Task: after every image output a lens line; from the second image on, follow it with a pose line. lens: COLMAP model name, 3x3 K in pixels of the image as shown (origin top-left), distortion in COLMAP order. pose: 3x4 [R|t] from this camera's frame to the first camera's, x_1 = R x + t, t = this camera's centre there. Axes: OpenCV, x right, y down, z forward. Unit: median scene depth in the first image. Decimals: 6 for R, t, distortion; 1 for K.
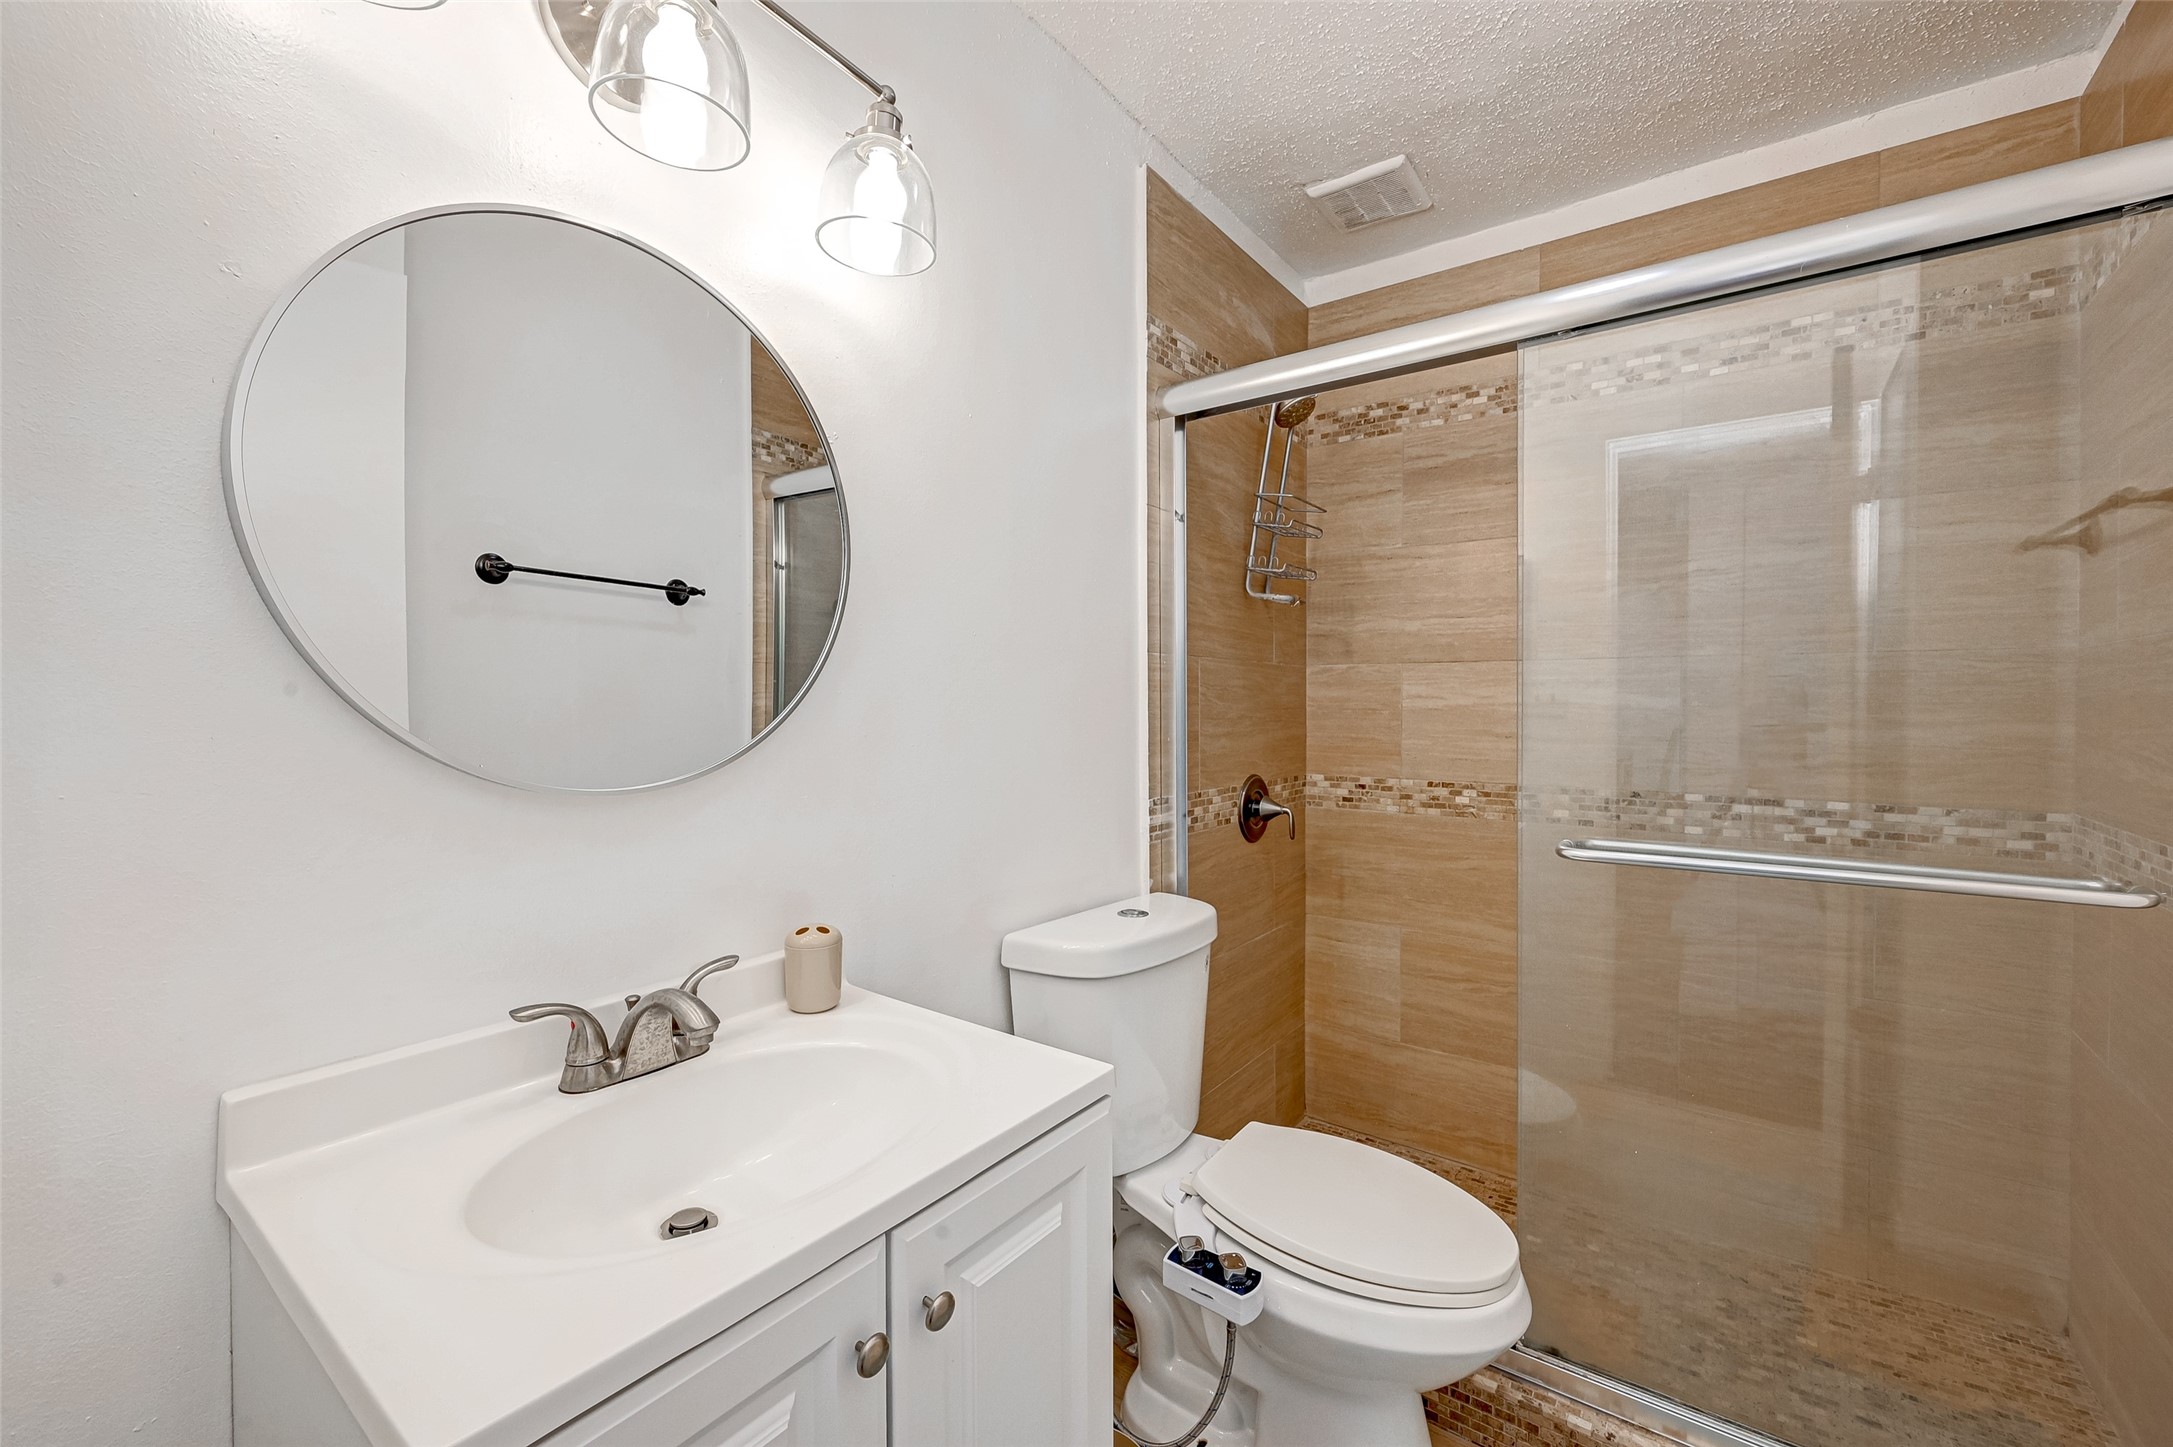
lens RADIAL K [[872.3, 0, 1081.8], [0, 872.3, 707.9], [0, 0, 1]] dist [-0.001827, 0.000631]
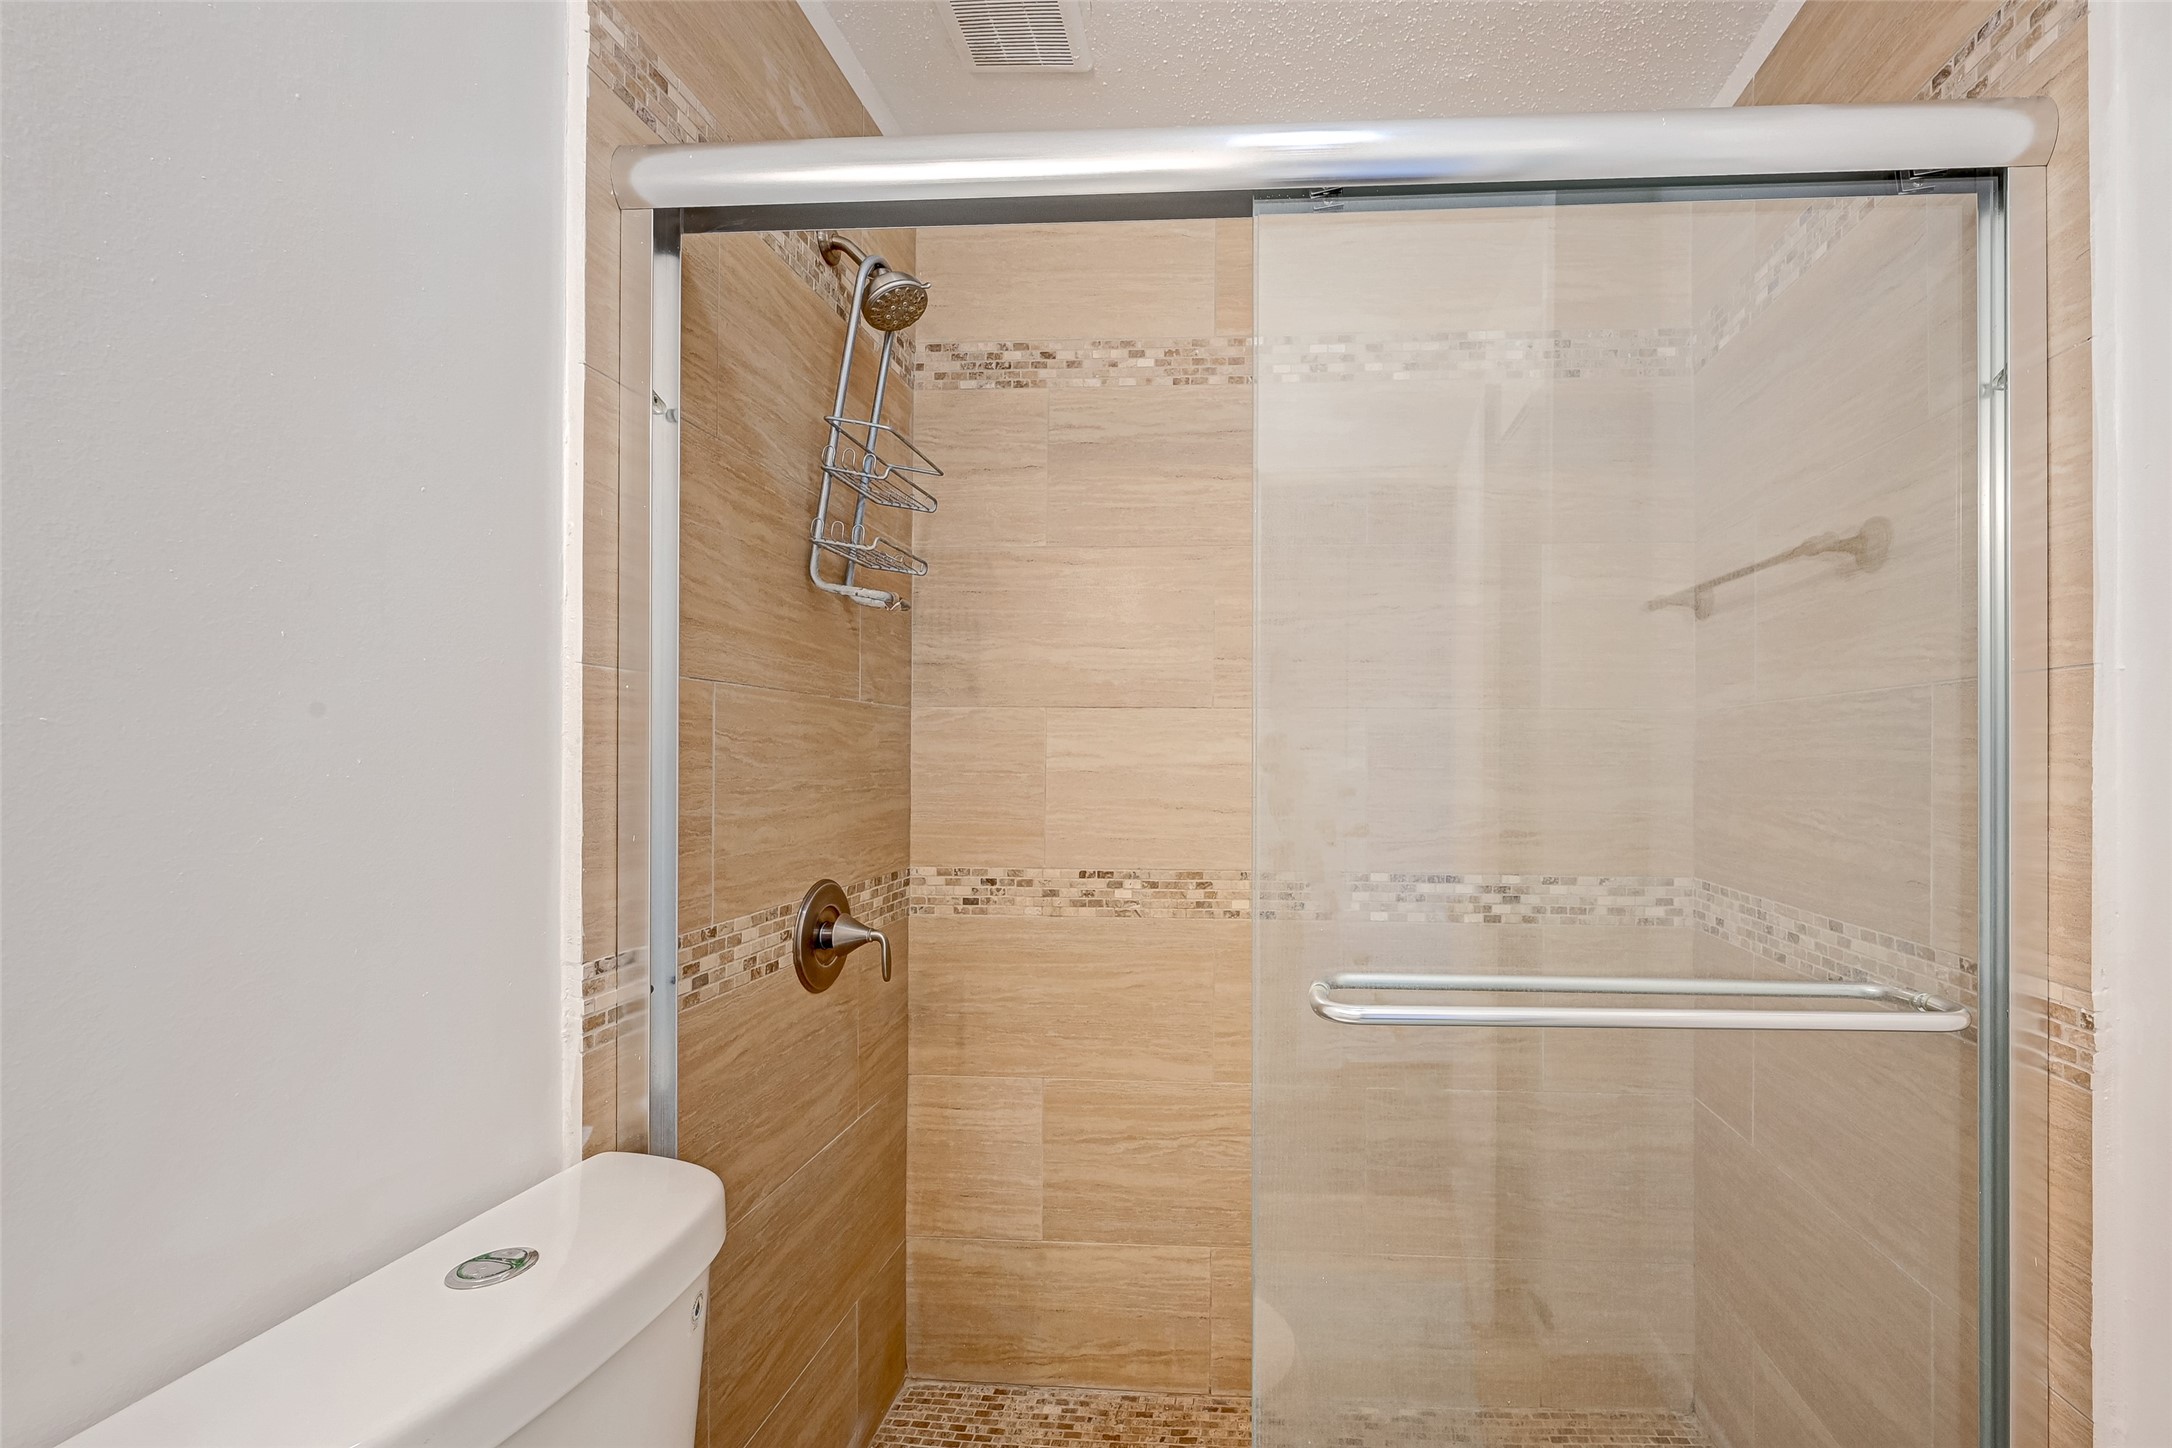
lens RADIAL K [[871.9, 0, 1178.6], [0, 871.9, 747.8], [0, 0, 1]] dist [-0.001827, 0.000631]
pose [[0.853614, 0.008090, 0.520843, 0.100982], [-0.001604, 0.999915, -0.012903, -0.010267], [-0.520903, 0.010179, 0.853555, 0.384862]]
